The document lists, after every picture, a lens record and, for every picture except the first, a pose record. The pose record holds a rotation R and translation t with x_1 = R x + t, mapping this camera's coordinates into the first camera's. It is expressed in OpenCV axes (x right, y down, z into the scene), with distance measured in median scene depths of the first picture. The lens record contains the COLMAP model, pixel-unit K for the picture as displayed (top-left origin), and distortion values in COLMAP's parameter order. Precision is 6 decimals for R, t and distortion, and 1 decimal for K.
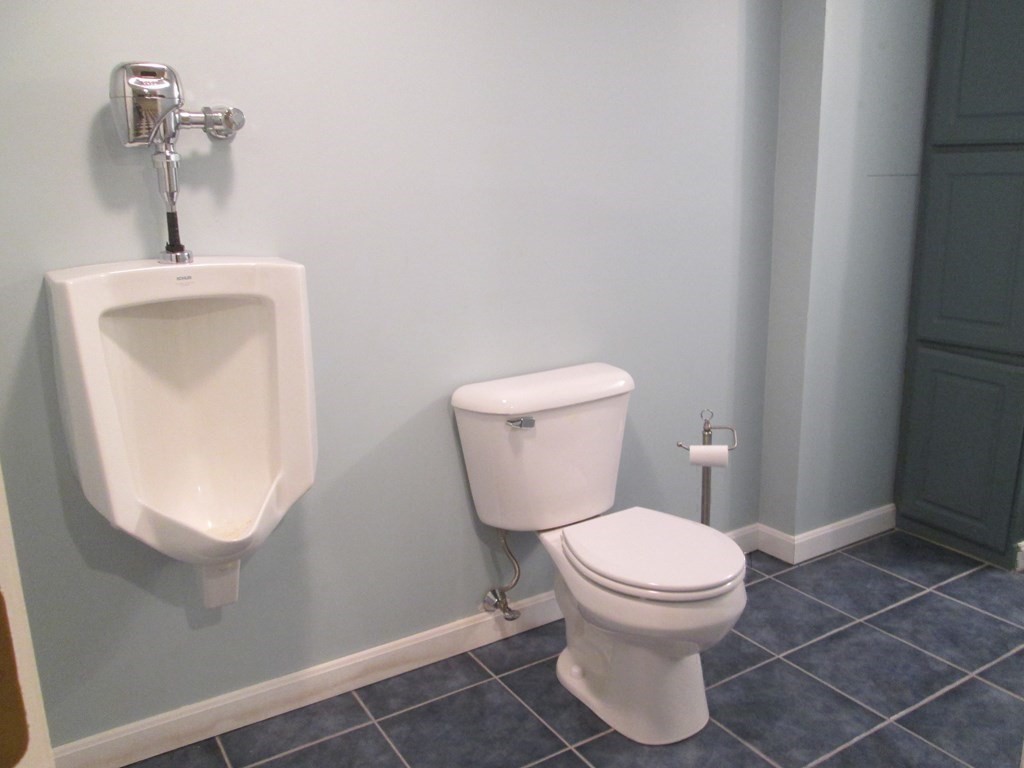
lens RADIAL K [[861.9, 0, 510.6], [0, 861.9, 384.4], [0, 0, 1]] dist [-0.048690, 0.016517]
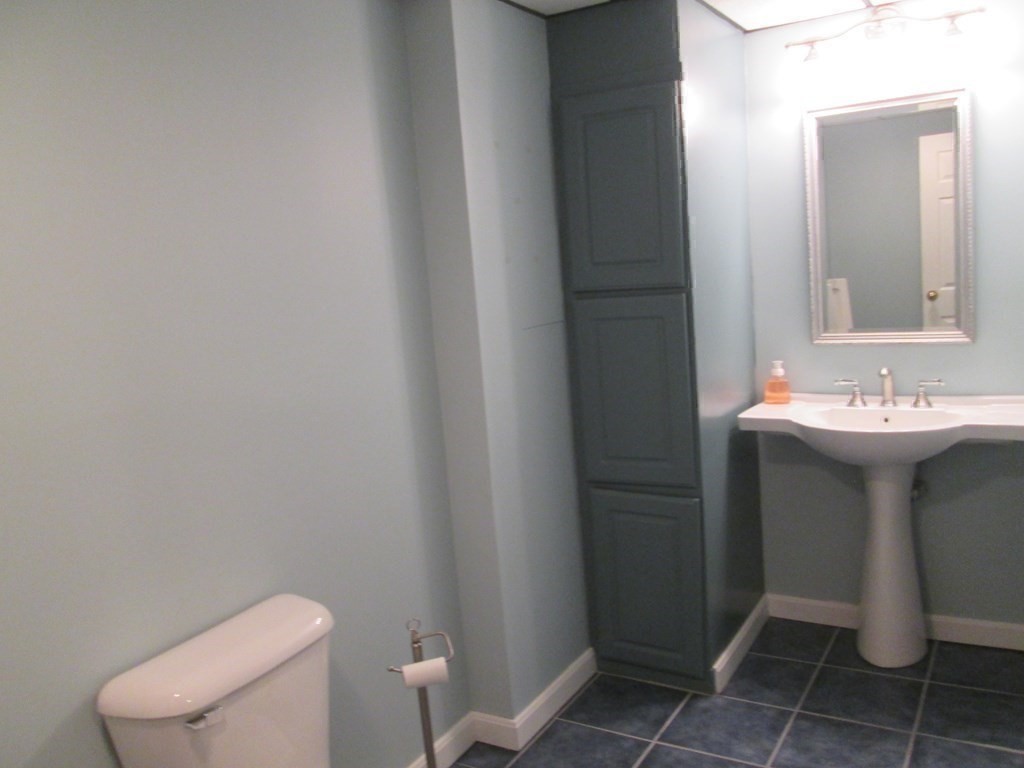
lens RADIAL K [[861.9, 0, 513.1], [0, 861.9, 382.6], [0, 0, 1]] dist [-0.048690, 0.016517]
pose [[0.894674, -0.112895, 0.432219, -0.025696], [0.167496, 0.981730, -0.090283, -0.097217], [-0.414130, 0.153169, 0.897238, 0.125324]]
